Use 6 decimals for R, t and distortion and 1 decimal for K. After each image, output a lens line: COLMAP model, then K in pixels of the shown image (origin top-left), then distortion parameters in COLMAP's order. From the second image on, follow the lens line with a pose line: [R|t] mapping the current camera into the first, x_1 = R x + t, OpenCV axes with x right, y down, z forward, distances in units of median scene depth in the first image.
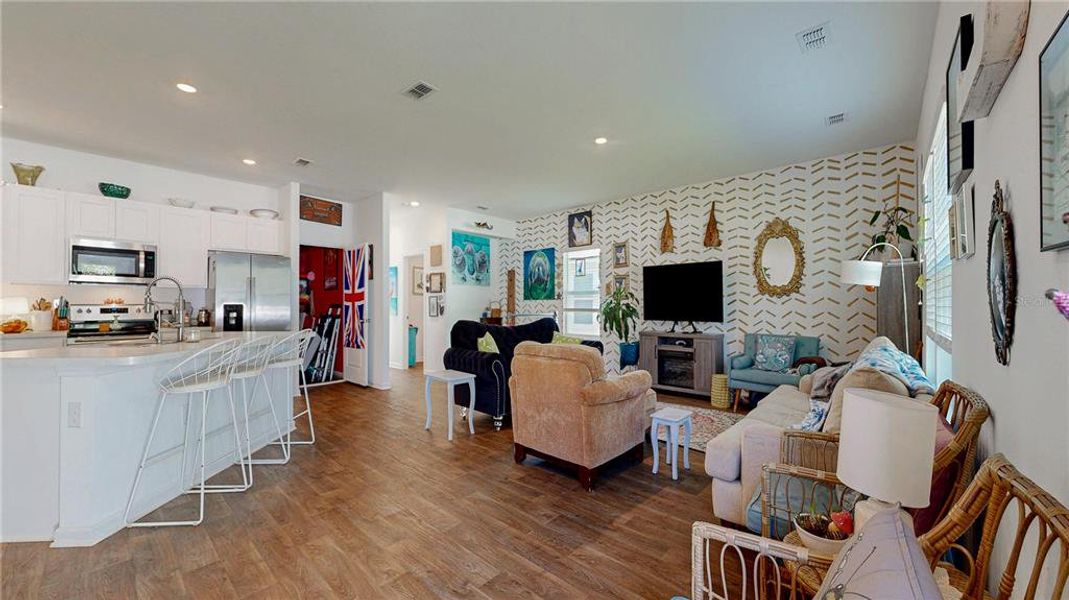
lens RADIAL K [[392.2, 0, 535.2], [0, 392.2, 305.4], [0, 0, 1]] dist [-0.000712, 0.000084]
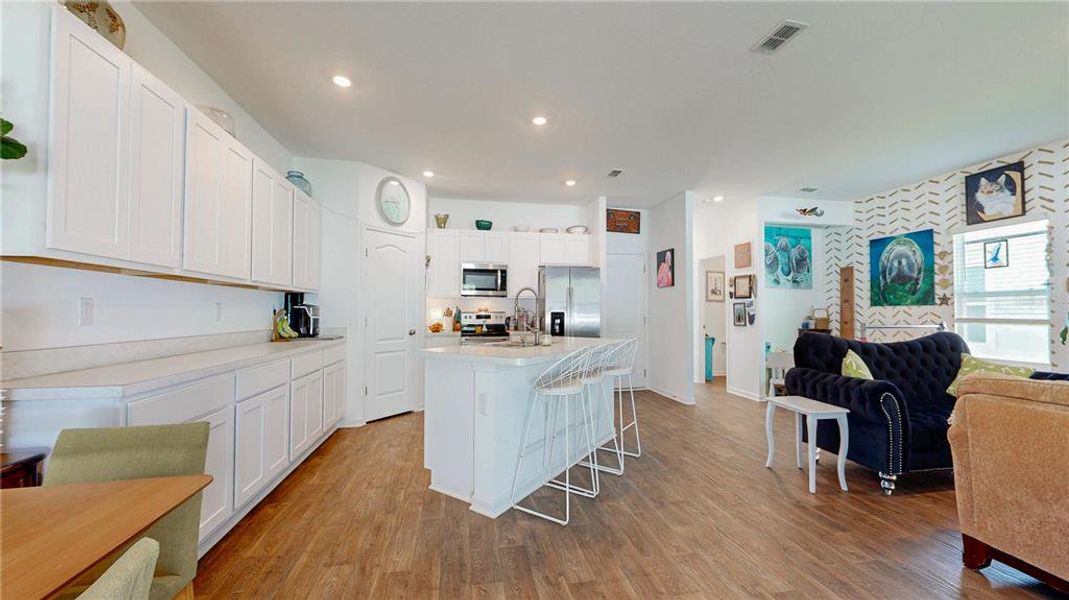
lens RADIAL K [[392.2, 0, 535.2], [0, 392.2, 305.4], [0, 0, 1]] dist [-0.000712, 0.000084]
pose [[0.797378, -0.010766, -0.603384, -0.117852], [-0.002013, 0.999788, -0.020499, 0.001371], [0.603477, 0.017560, 0.797187, 0.050822]]
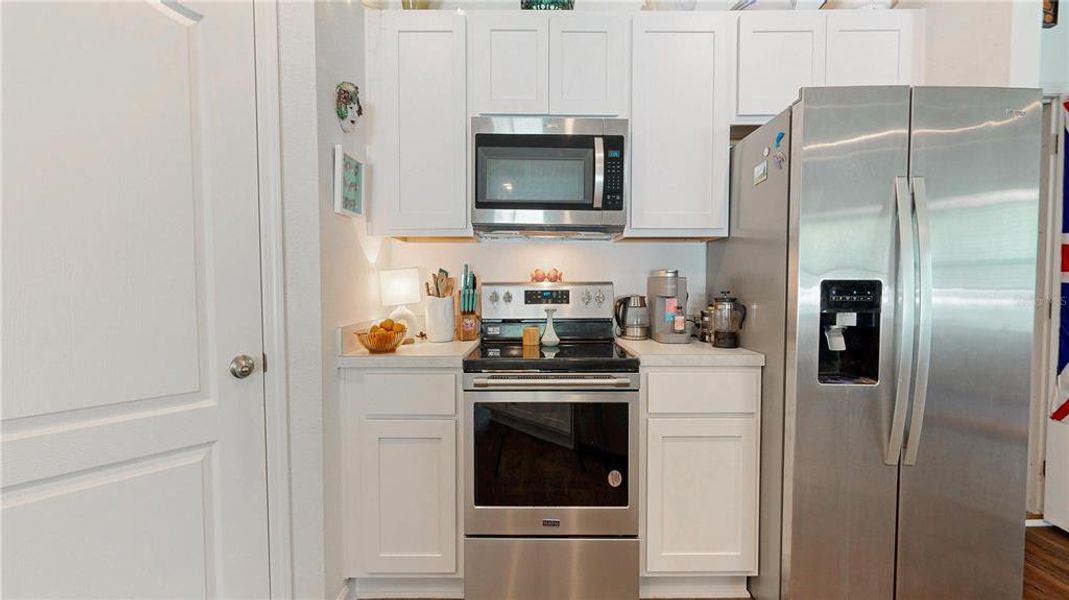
lens RADIAL K [[399.8, 0, 528.1], [0, 399.8, 296.2], [0, 0, 1]] dist [0.000219, 0.000047]
pose [[0.658894, 0.022510, -0.751899, -0.592062], [-0.000680, 0.999570, 0.029328, -0.000042], [0.752235, -0.018813, 0.658626, 0.543538]]
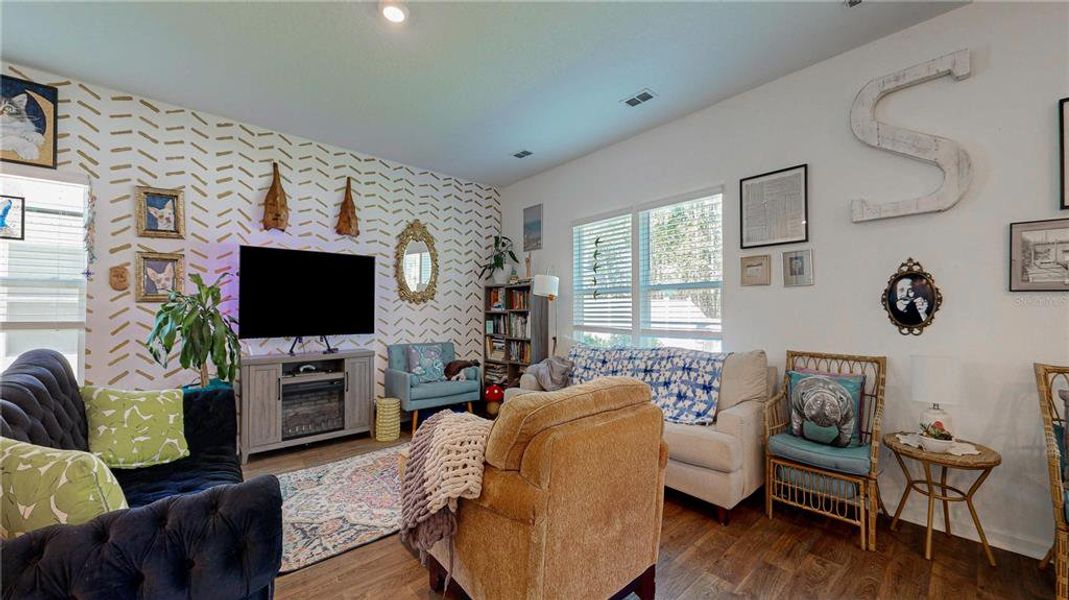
lens RADIAL K [[392.2, 0, 535.2], [0, 392.2, 305.4], [0, 0, 1]] dist [-0.000712, 0.000084]
pose [[0.113406, 0.014566, 0.993442, -0.248320], [0.005221, 0.999870, -0.015256, -0.000317], [-0.993535, 0.006916, 0.113315, 0.519086]]
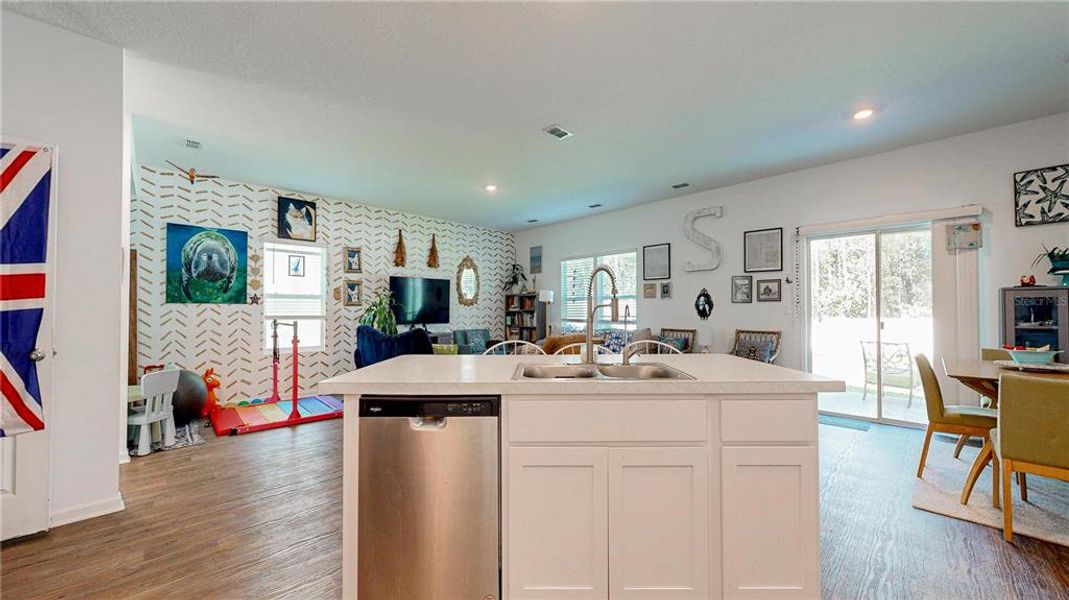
lens RADIAL K [[392.2, 0, 535.2], [0, 392.2, 305.4], [0, 0, 1]] dist [-0.000712, 0.000084]
pose [[0.061799, 0.015241, 0.997972, -0.809858], [0.005126, 0.999865, -0.015587, 0.002712], [-0.998075, 0.006079, 0.061712, 0.538330]]
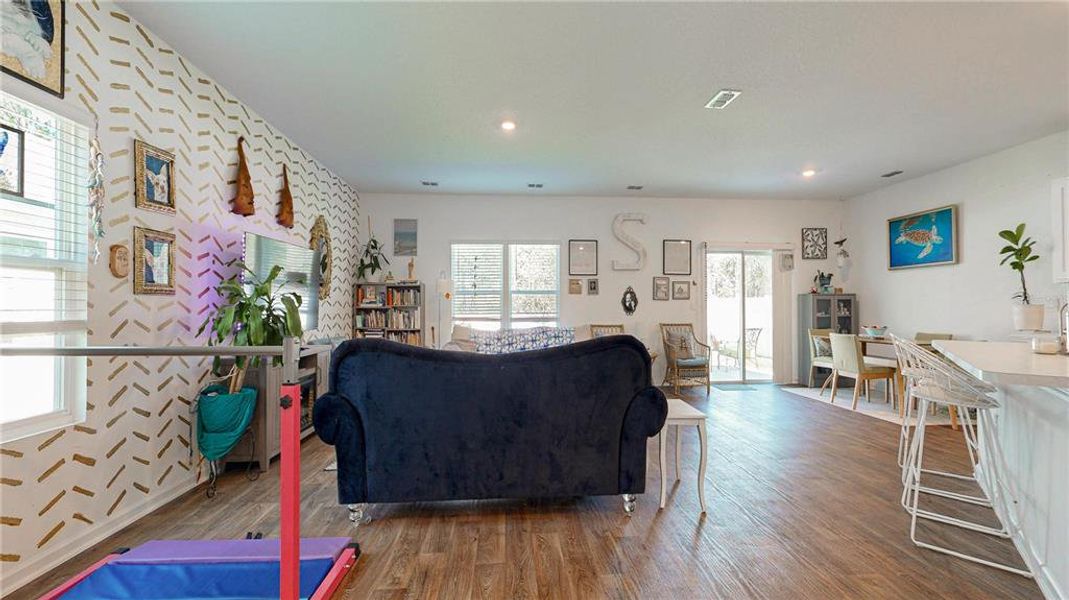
lens RADIAL K [[392.2, 0, 535.2], [0, 392.2, 305.4], [0, 0, 1]] dist [-0.000712, 0.000084]
pose [[-0.718934, 0.004969, 0.695061, -0.357033], [0.005277, 0.999985, -0.001690, -0.000785], [-0.695058, 0.002453, -0.718949, 1.128844]]
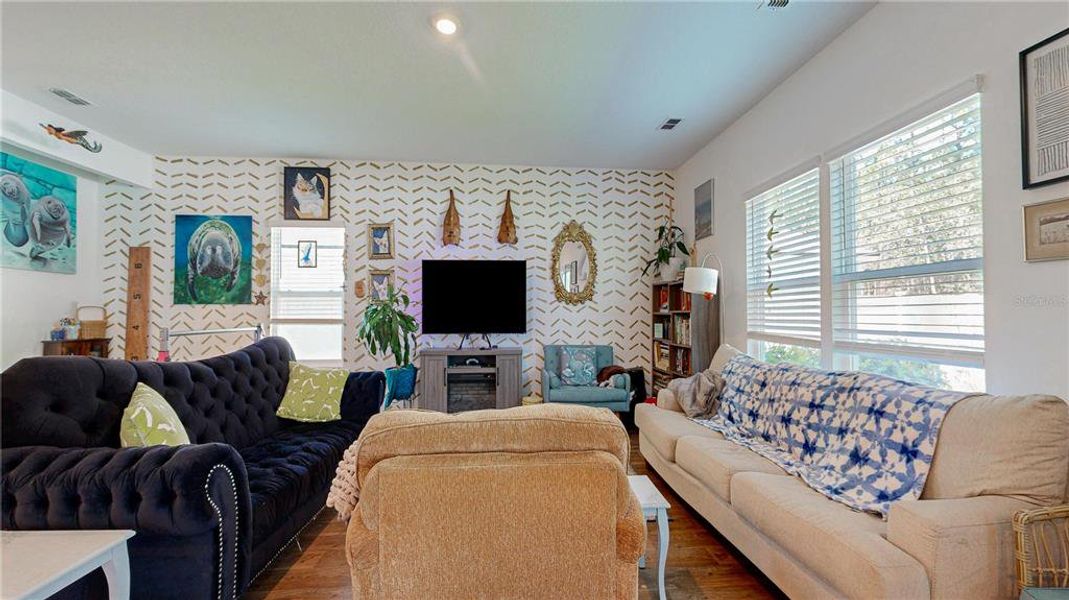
lens RADIAL K [[392.2, 0, 535.2], [0, 392.2, 305.4], [0, 0, 1]] dist [-0.000712, 0.000084]
pose [[0.685307, 0.014463, 0.728110, -0.109954], [0.001638, 0.999770, -0.021401, 0.000511], [-0.728252, 0.015859, 0.685126, 0.361753]]
